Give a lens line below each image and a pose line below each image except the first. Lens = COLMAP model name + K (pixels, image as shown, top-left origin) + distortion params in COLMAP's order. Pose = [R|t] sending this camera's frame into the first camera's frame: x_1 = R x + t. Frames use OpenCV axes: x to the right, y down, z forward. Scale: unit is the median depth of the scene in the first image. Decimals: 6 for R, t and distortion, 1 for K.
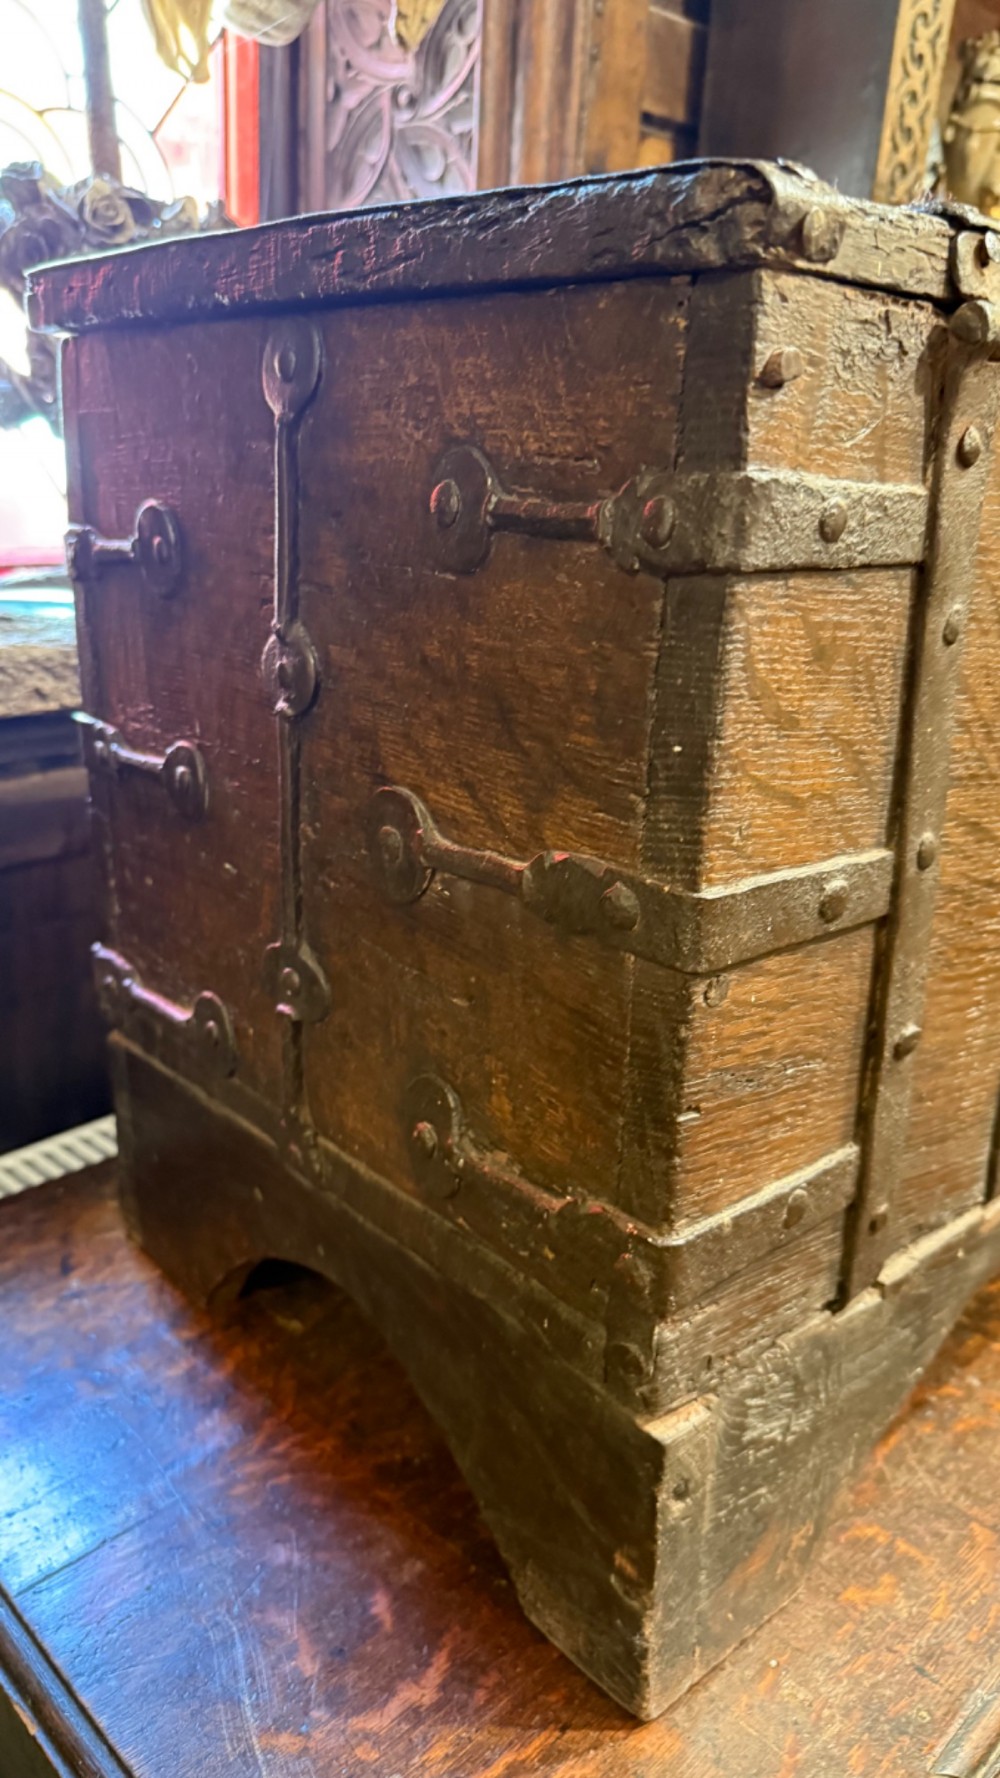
lens RADIAL K [[1295.1, 0, 499.6], [0, 1295.1, 894.6], [0, 0, 1]] dist [0.175275, -0.431522]
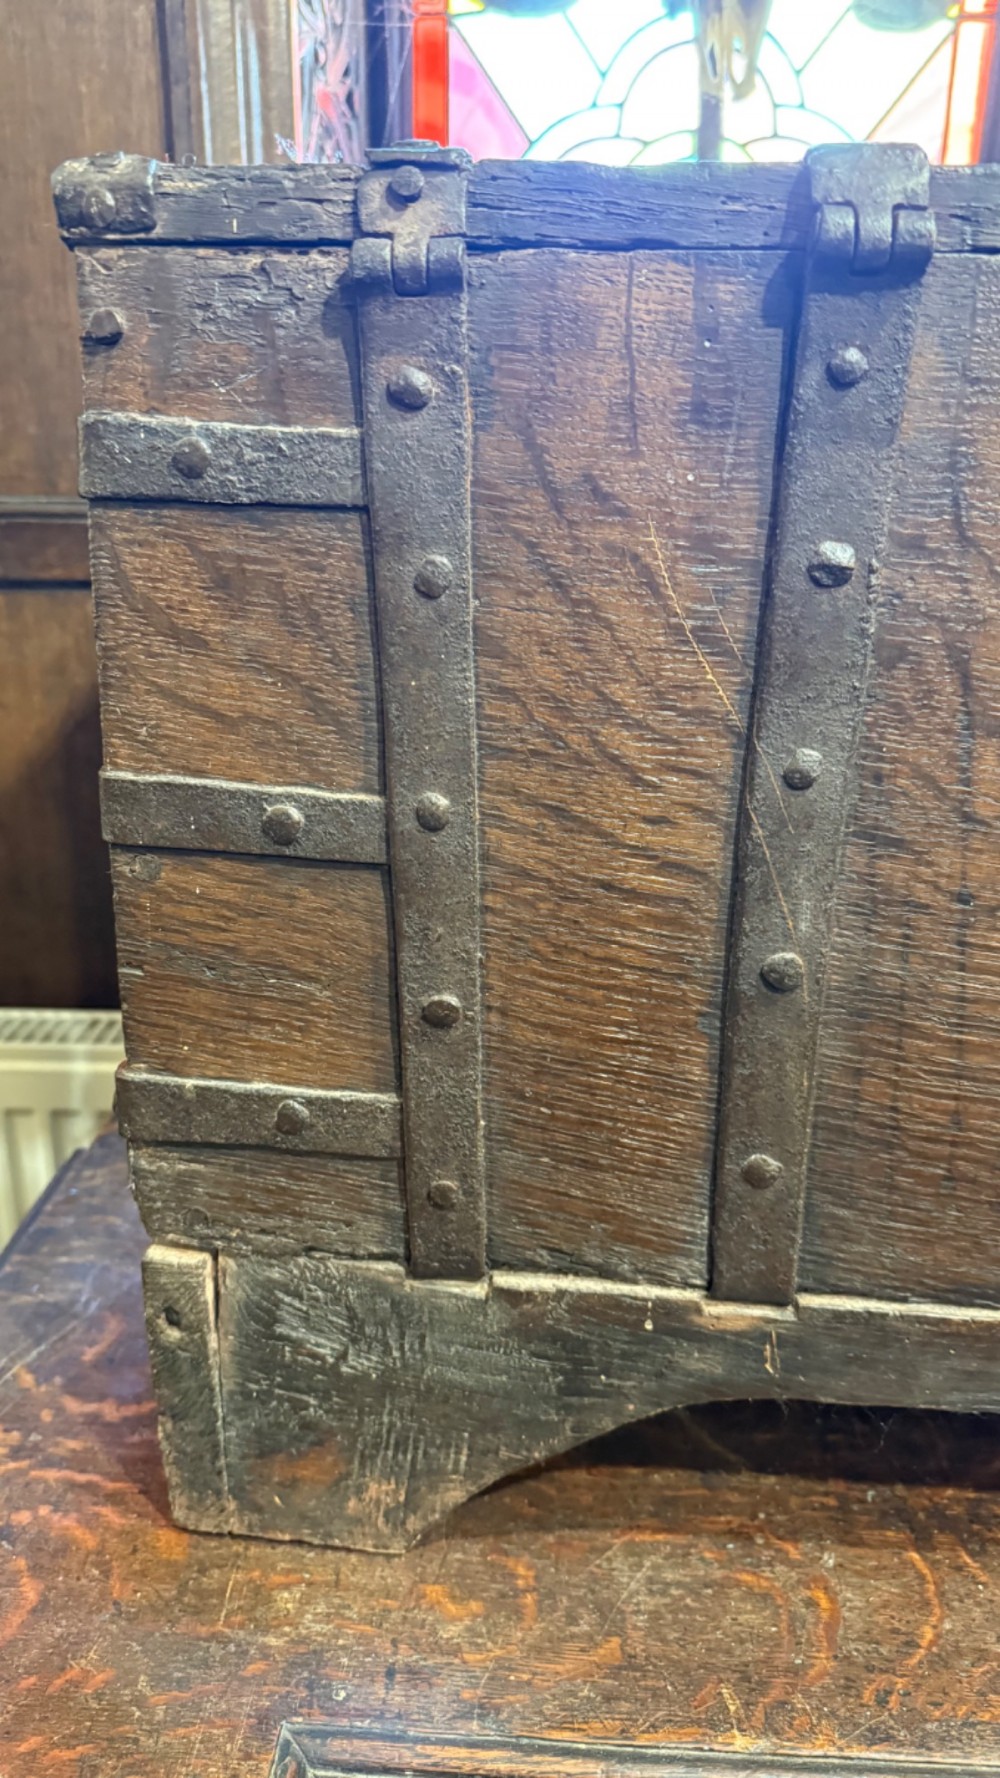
lens RADIAL K [[1295.1, 0, 499.6], [0, 1295.1, 894.6], [0, 0, 1]] dist [0.175275, -0.431522]
pose [[0.649238, 0.221995, -0.727467, 1.262465], [-0.236630, 0.967945, 0.084196, -0.077910], [0.722839, 0.117477, 0.680957, 0.450839]]
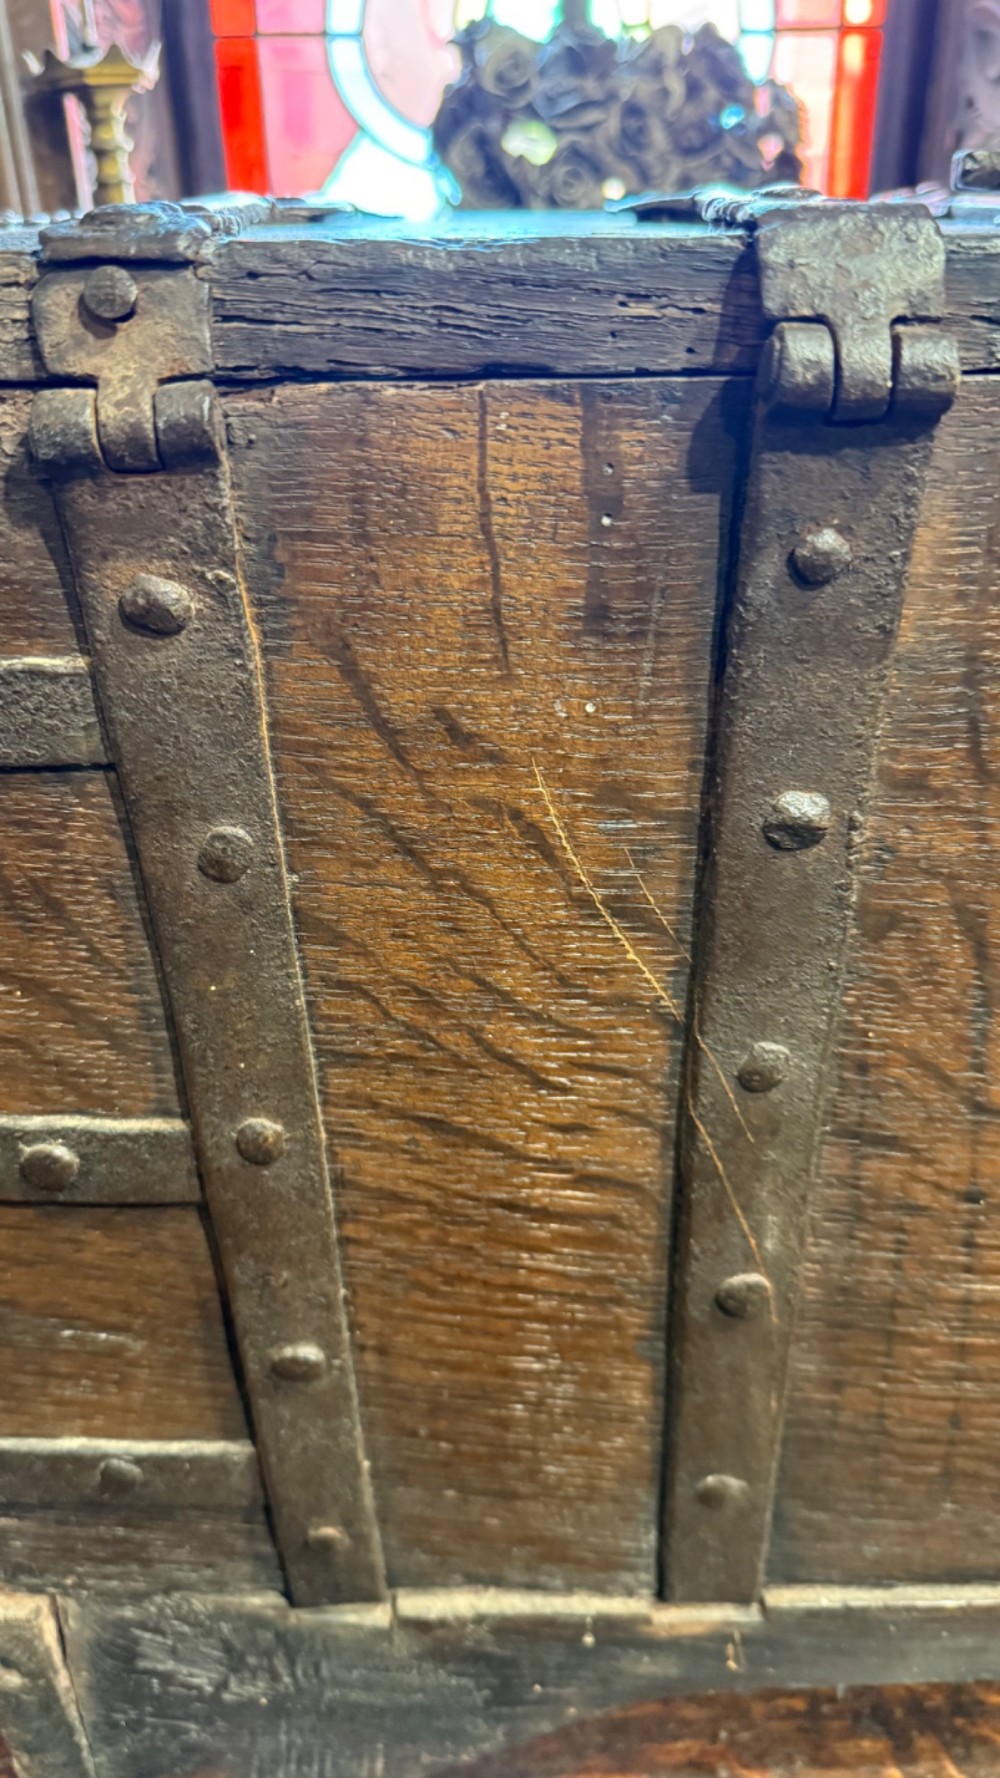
lens RADIAL K [[1316.9, 0, 505.5], [0, 1316.9, 899.6], [0, 0, 1]] dist [0.157194, -0.426382]
pose [[0.722373, 0.281986, -0.631397, 0.976276], [-0.180609, 0.958322, 0.221360, -0.397762], [0.667501, -0.045869, 0.743194, 0.664411]]
